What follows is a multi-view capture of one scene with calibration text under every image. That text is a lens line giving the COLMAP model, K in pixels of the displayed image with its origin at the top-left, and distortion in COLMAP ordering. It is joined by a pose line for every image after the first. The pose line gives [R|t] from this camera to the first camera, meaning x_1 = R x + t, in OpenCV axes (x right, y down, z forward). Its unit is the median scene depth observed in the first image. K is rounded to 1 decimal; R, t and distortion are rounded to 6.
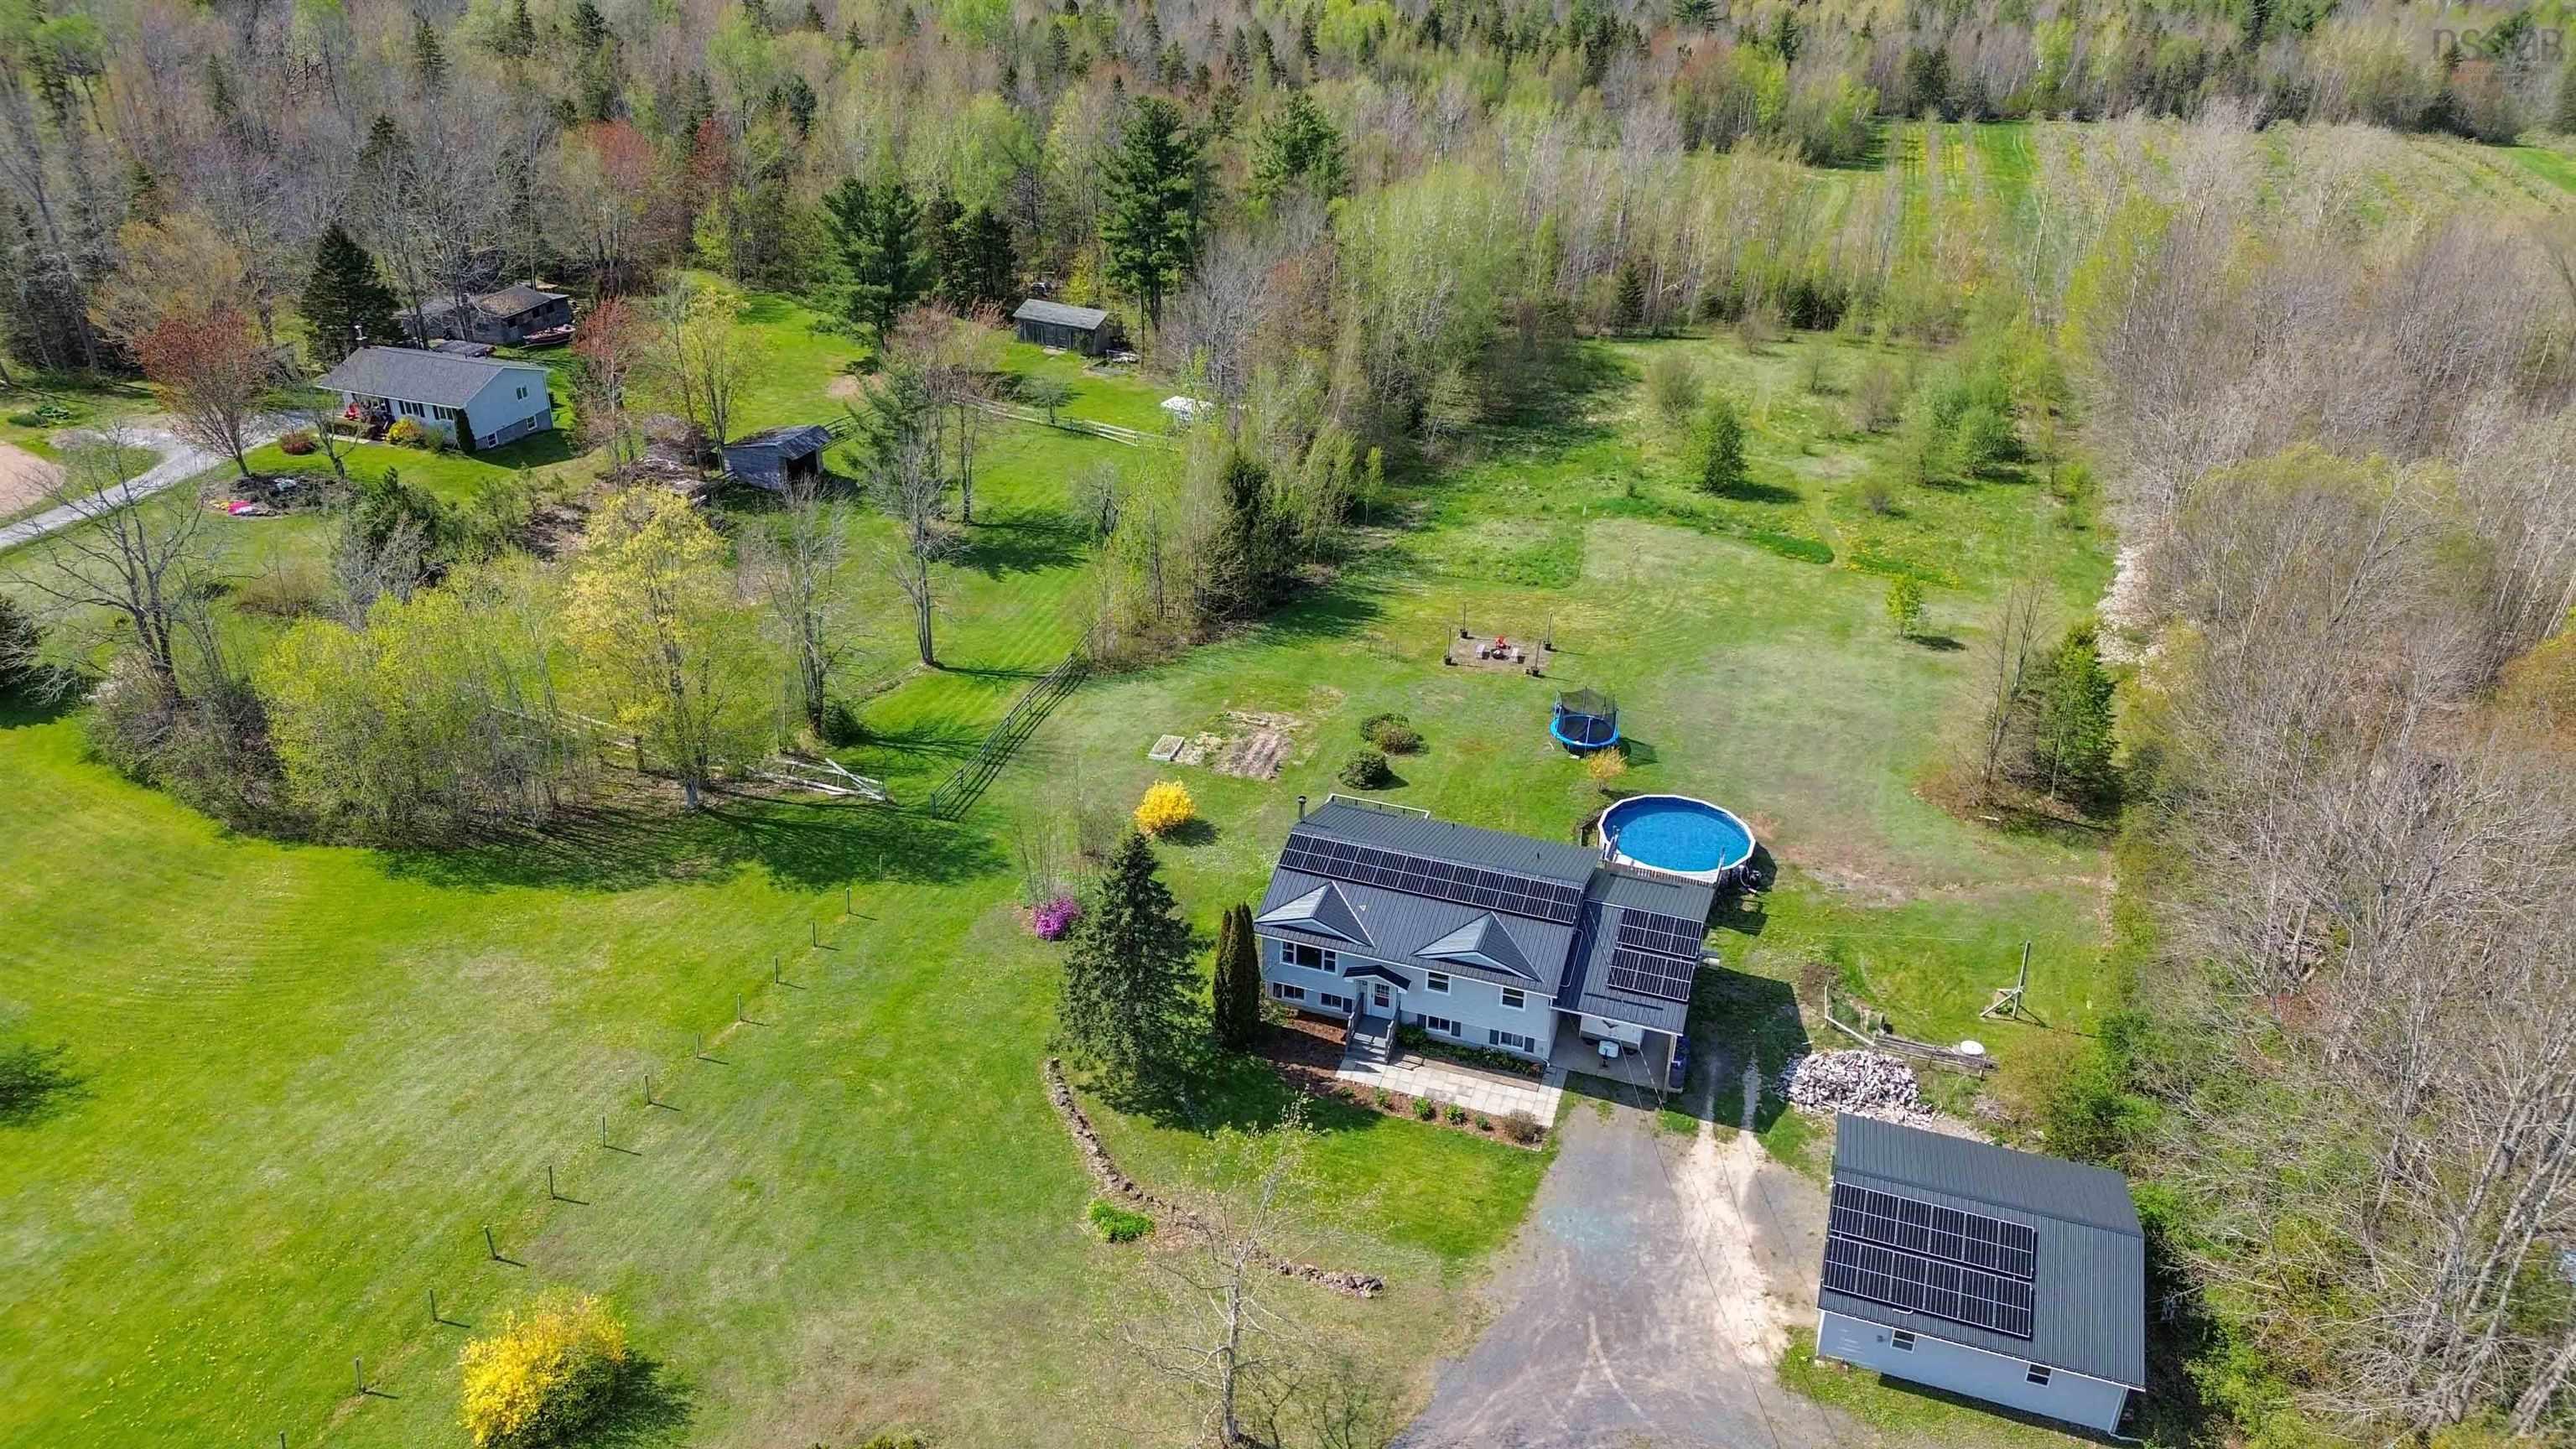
lens RADIAL K [[1812.2, 0, 1282.6], [0, 1812.2, 716.5], [0, 0, 1]] dist [0.098056, -0.120876]
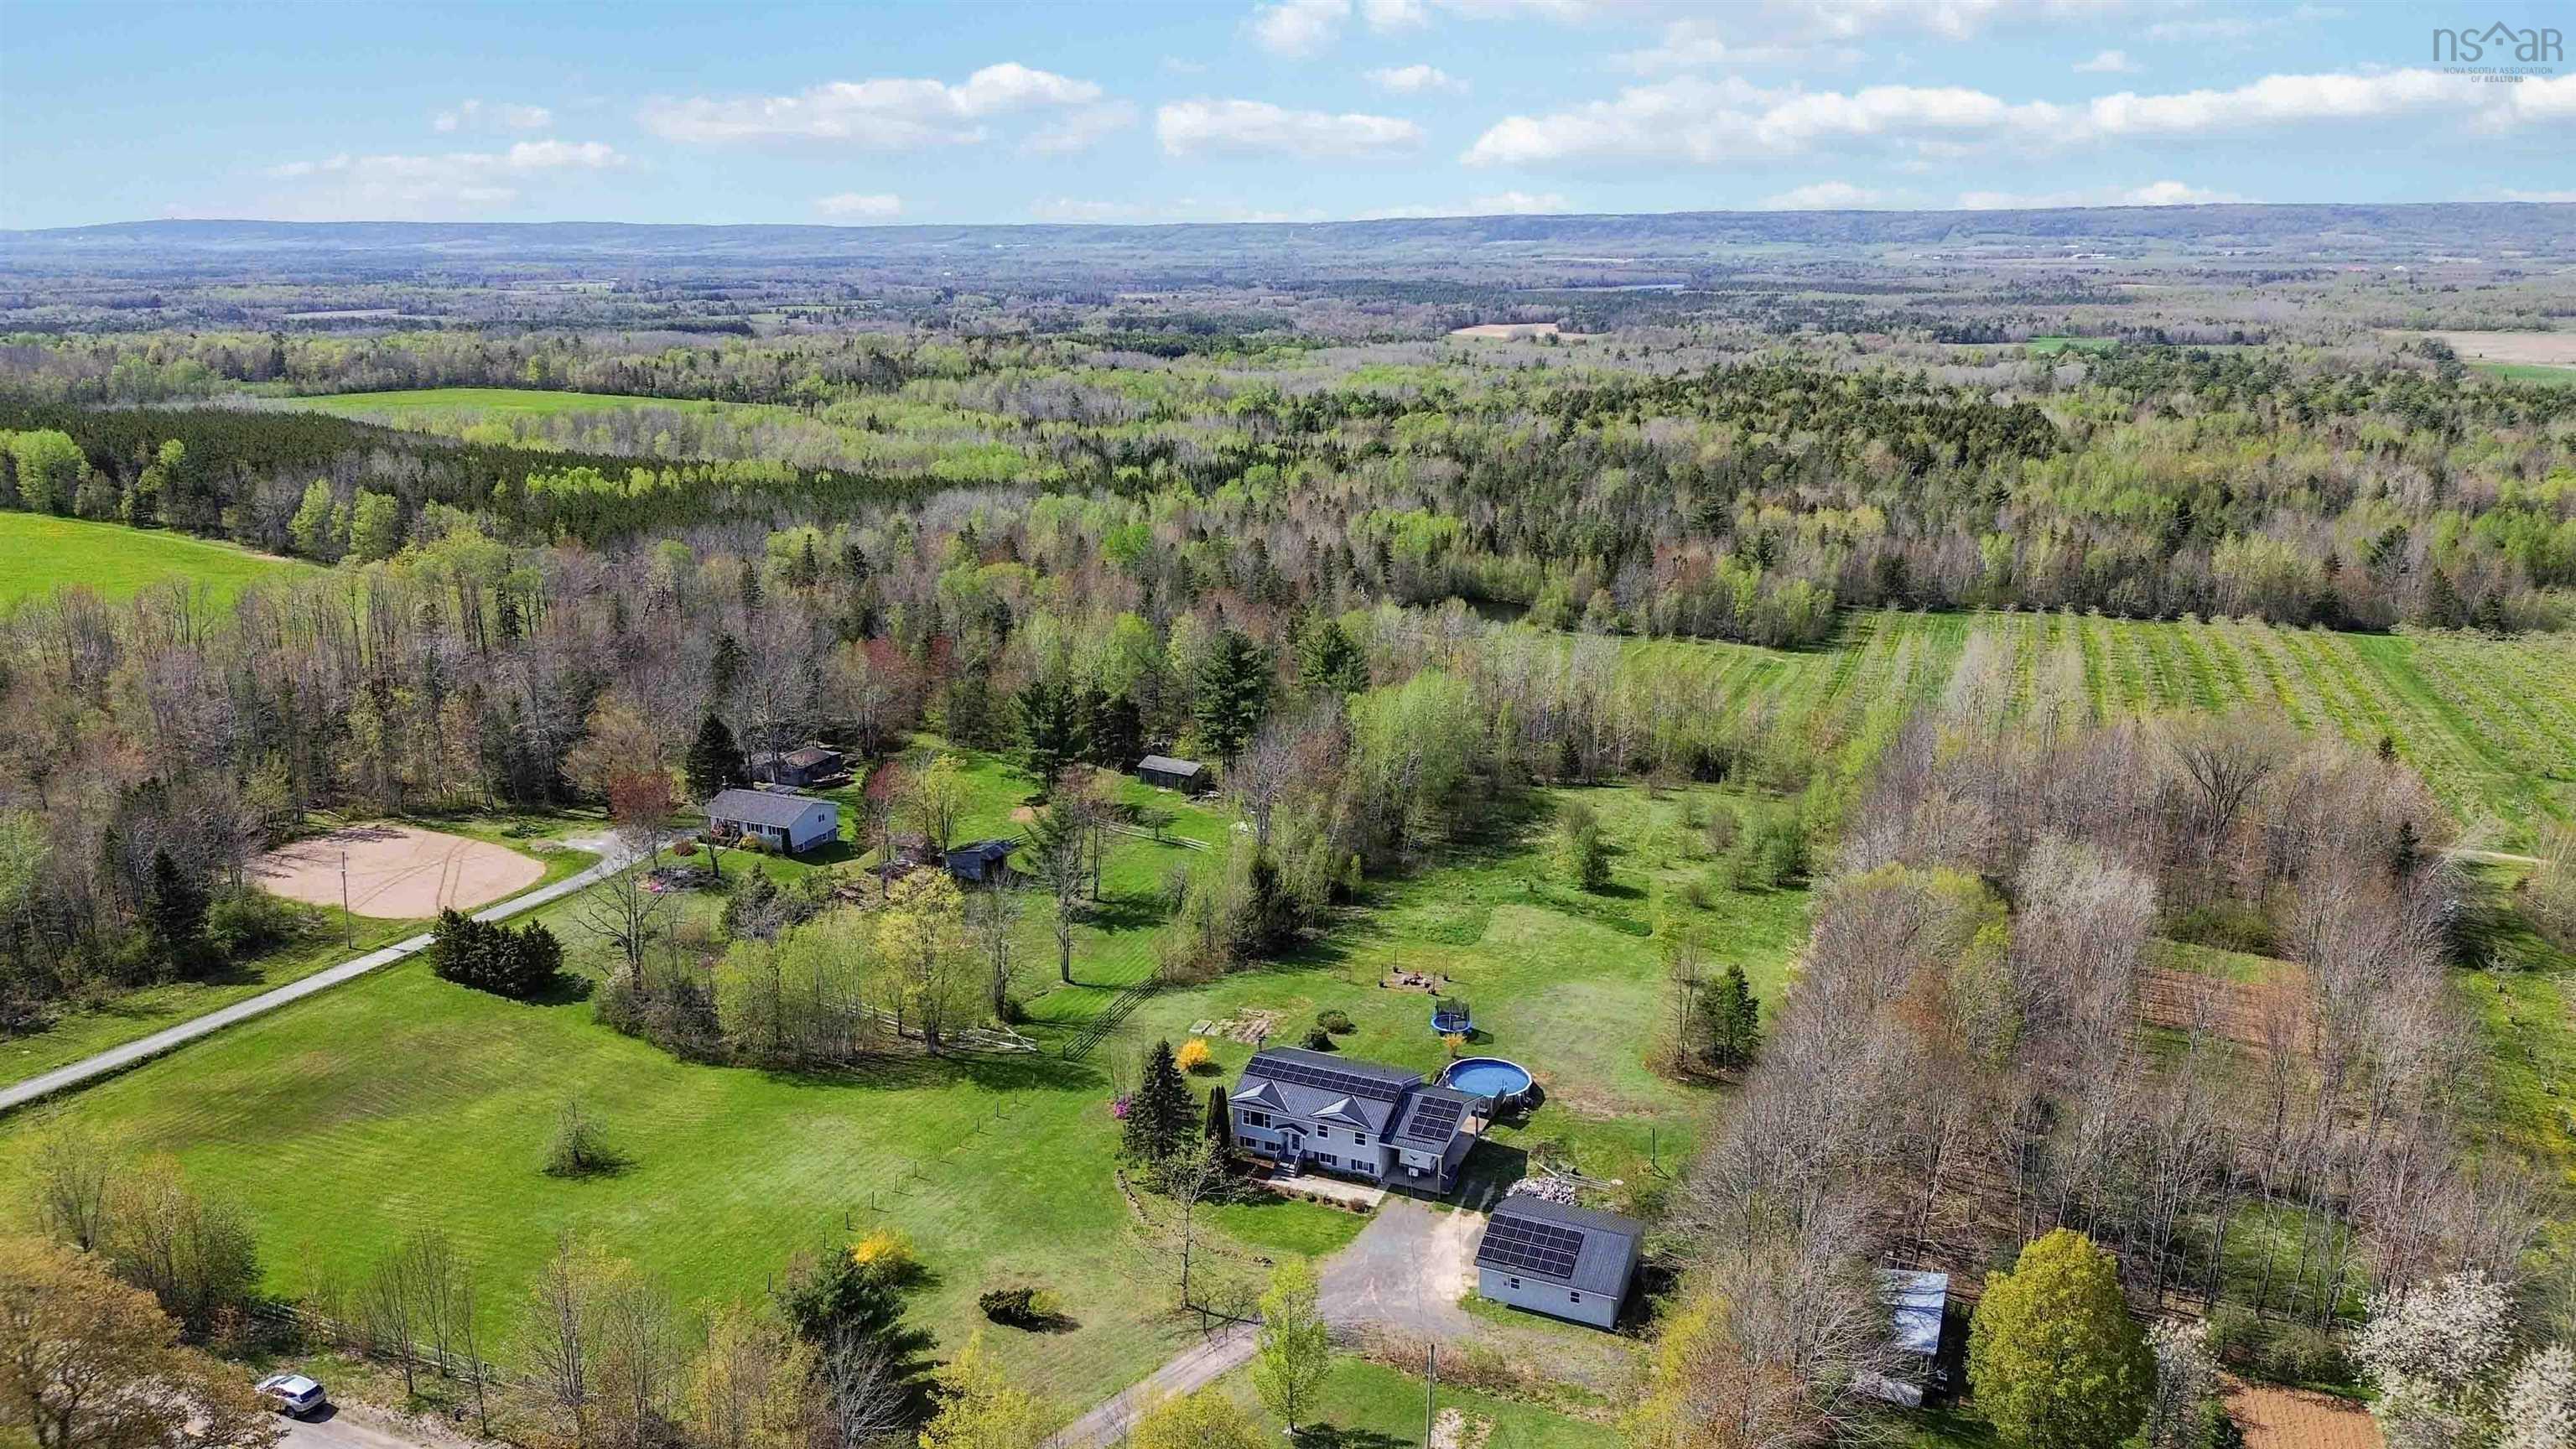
lens RADIAL K [[1812.2, 0, 1282.6], [0, 1812.2, 716.5], [0, 0, 1]] dist [0.098056, -0.120876]
pose [[0.996845, 0.007463, -0.079021, 0.133499], [-0.025289, 0.973551, -0.227065, 0.109660], [0.075236, 0.228347, 0.970668, -0.660916]]
